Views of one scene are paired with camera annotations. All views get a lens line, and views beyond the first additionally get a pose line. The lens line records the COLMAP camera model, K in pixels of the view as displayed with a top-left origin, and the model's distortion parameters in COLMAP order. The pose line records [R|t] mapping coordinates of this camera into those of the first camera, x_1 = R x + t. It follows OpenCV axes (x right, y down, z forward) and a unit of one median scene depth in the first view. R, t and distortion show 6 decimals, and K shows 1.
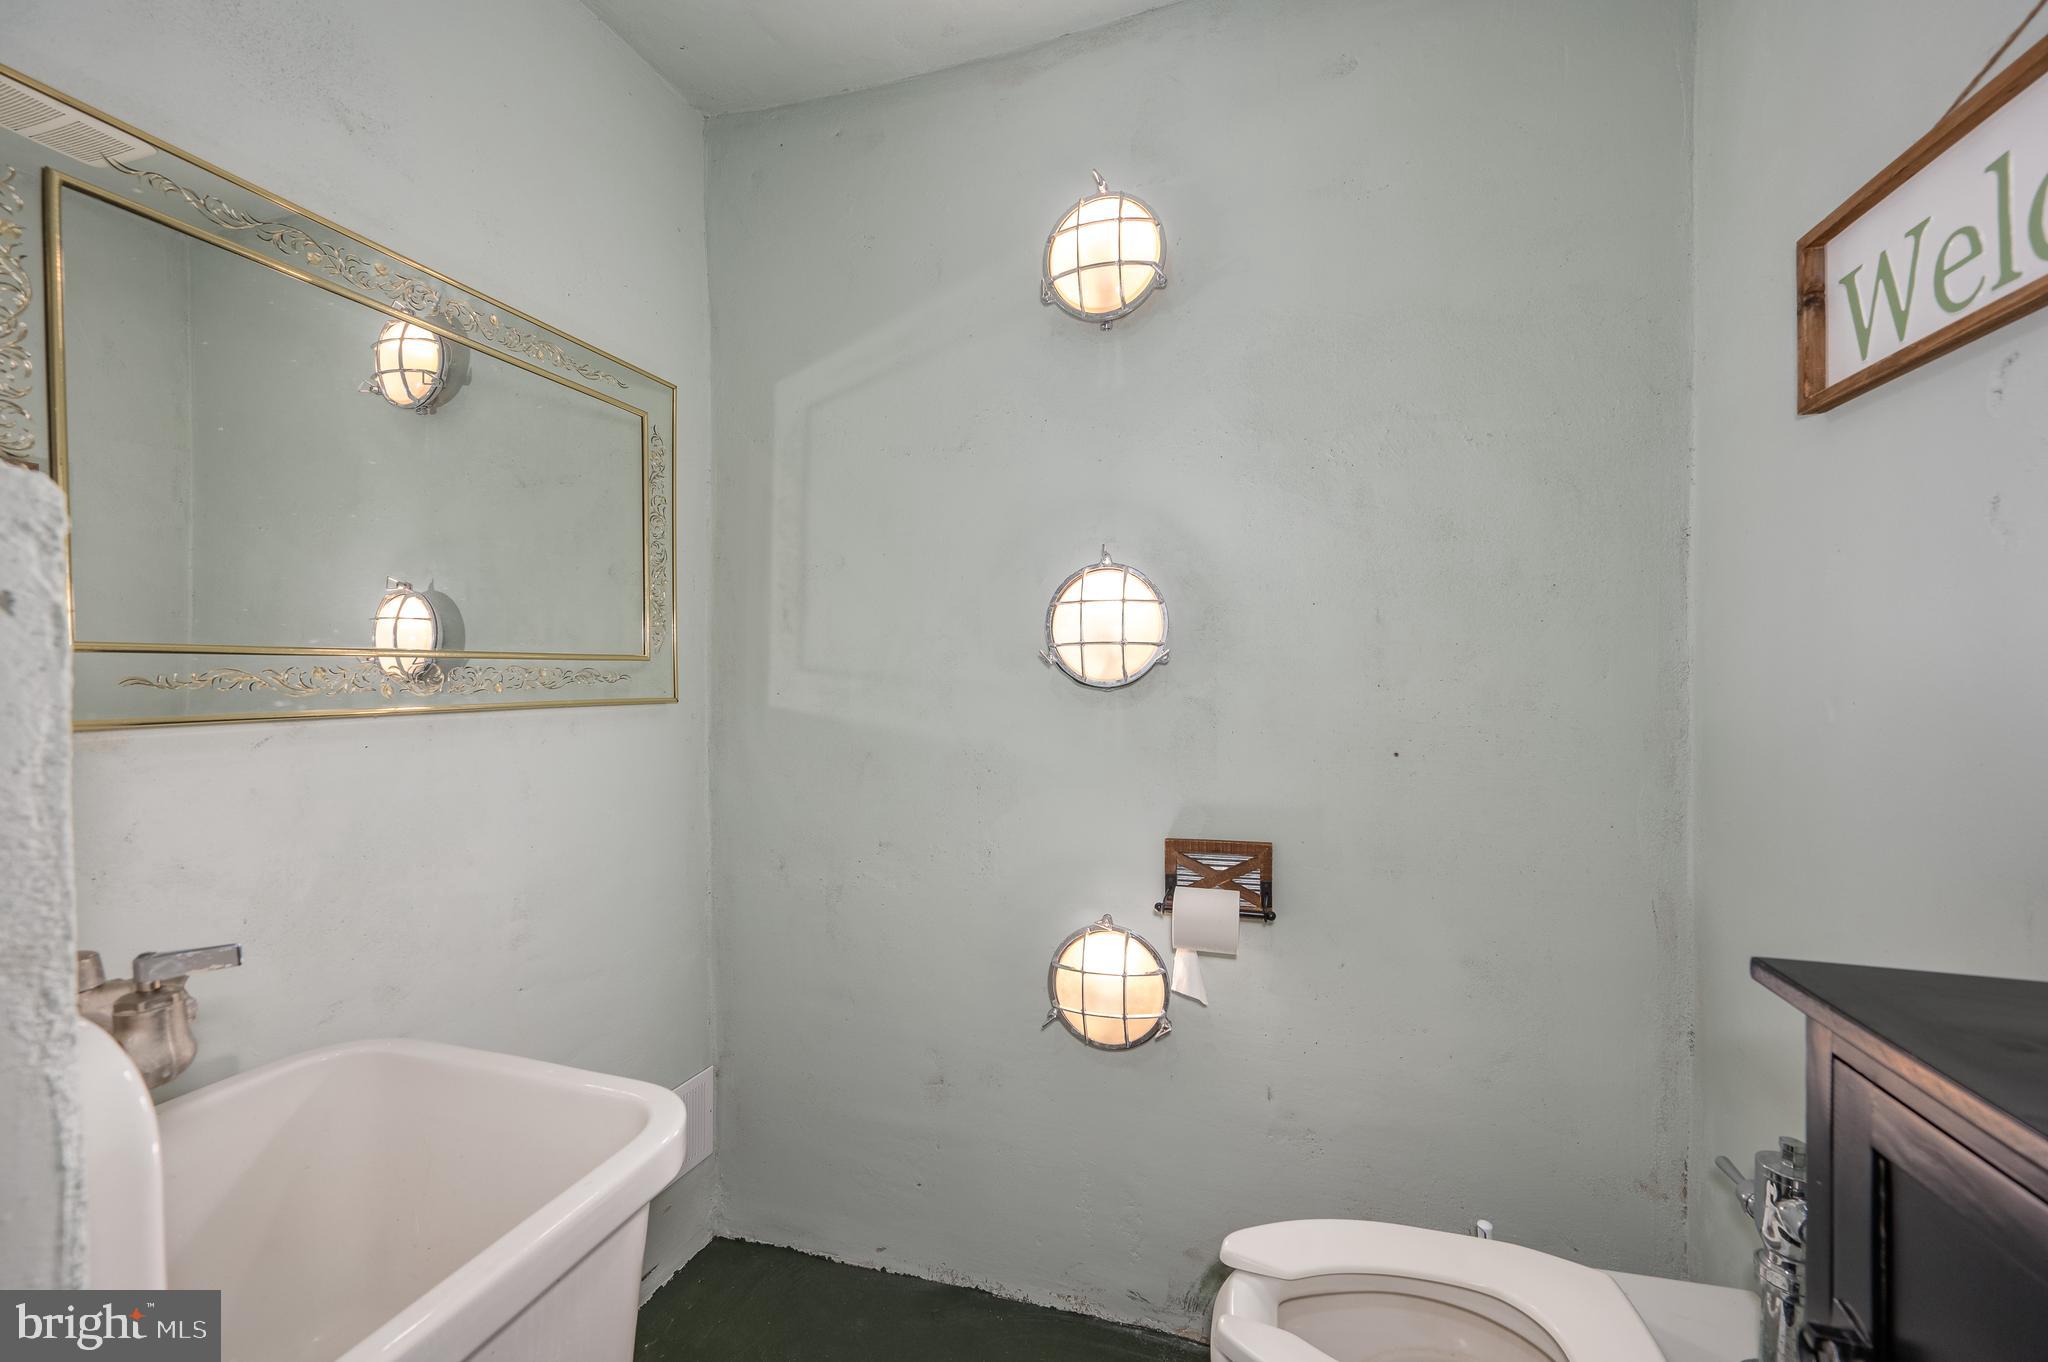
lens RADIAL K [[818.5, 0, 1024.0], [0, 818.5, 681.0], [0, 0, 1]] dist [0.000754, 0.000047]
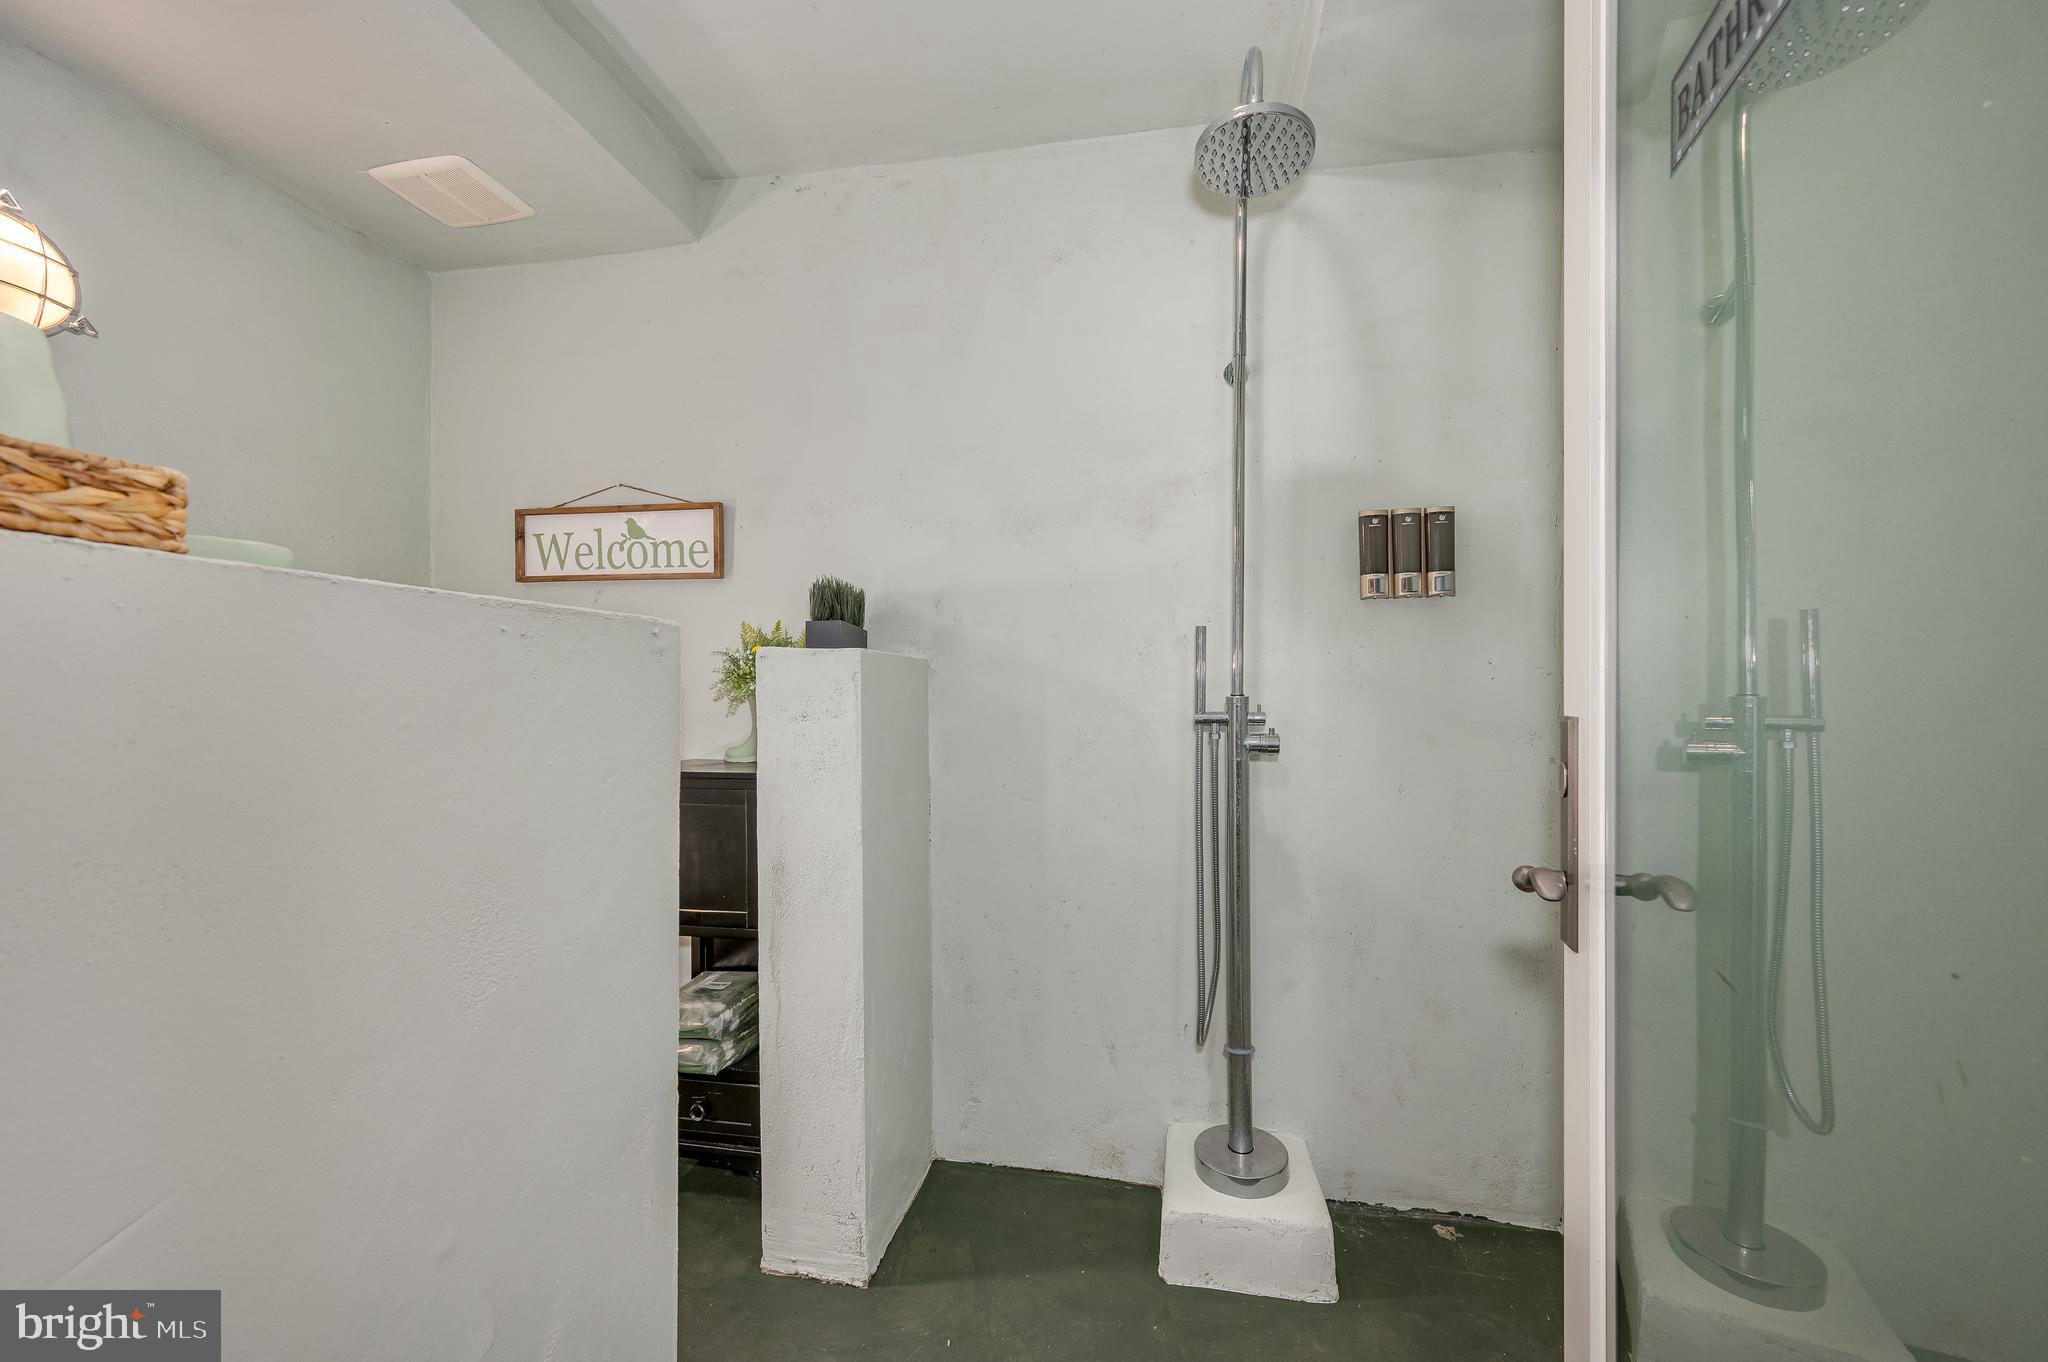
lens RADIAL K [[920.8, 0, 1024.1], [0, 920.8, 692.6], [0, 0, 1]] dist [0.020811, 0.000129]
pose [[-0.091458, 0.002309, 0.995806, -1.950481], [0.001585, 0.999996, -0.002173, 0.014159], [-0.995808, 0.001380, -0.091461, -0.252390]]
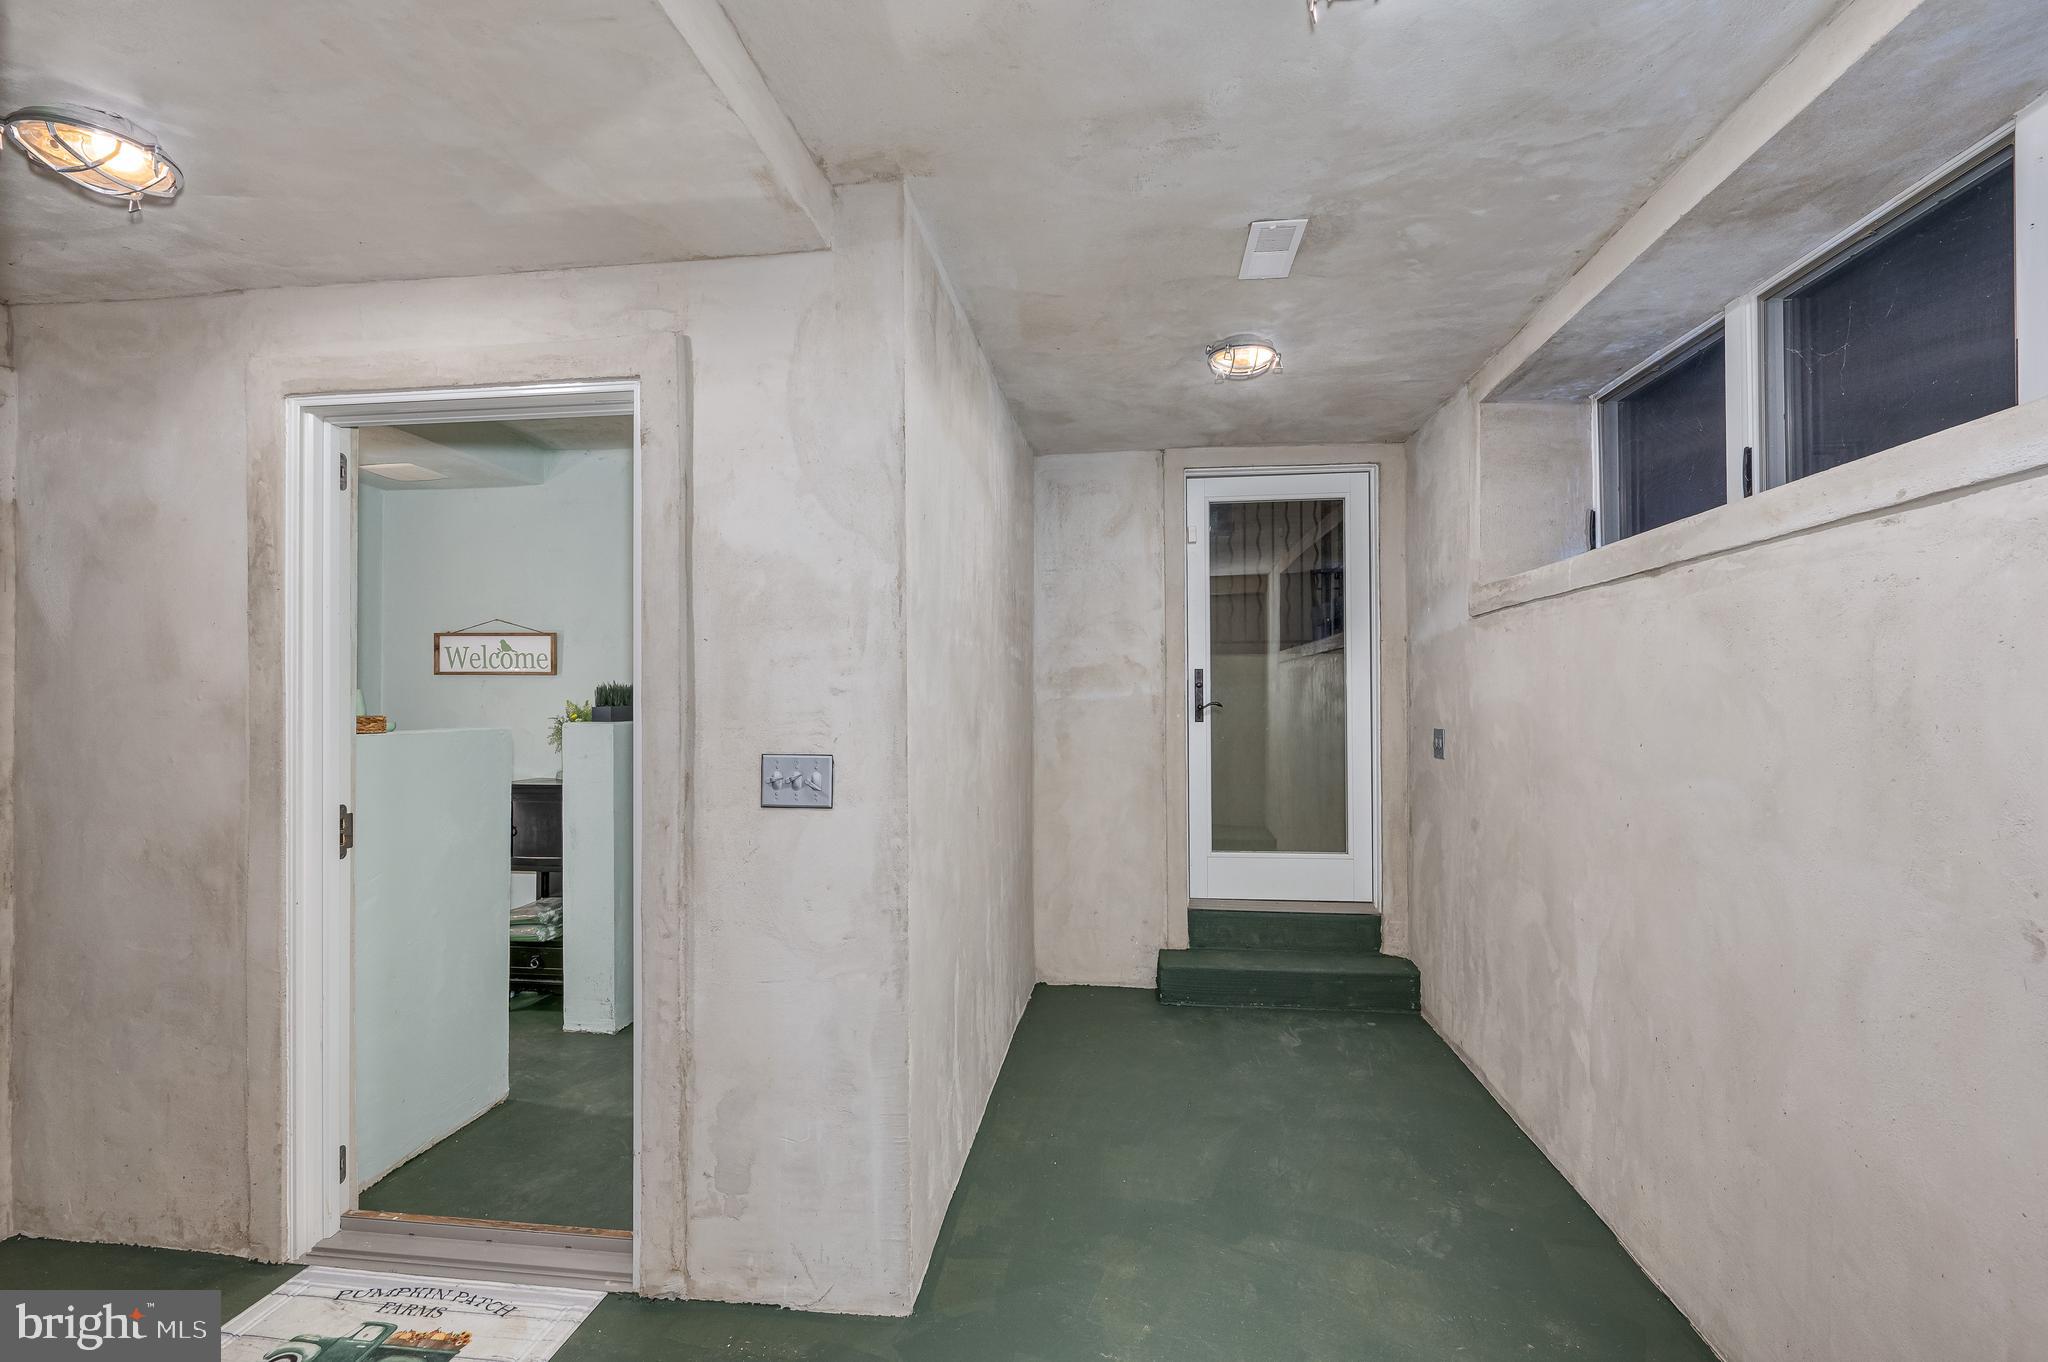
lens RADIAL K [[911.4, 0, 1027.5], [0, 911.4, 700.4], [0, 0, 1]] dist [-0.000231, 0.000130]
pose [[-0.173234, 0.010988, 0.984819, -4.177339], [0.005043, 0.999935, -0.010270, -0.132768], [-0.984868, 0.003187, -0.173278, -1.179321]]
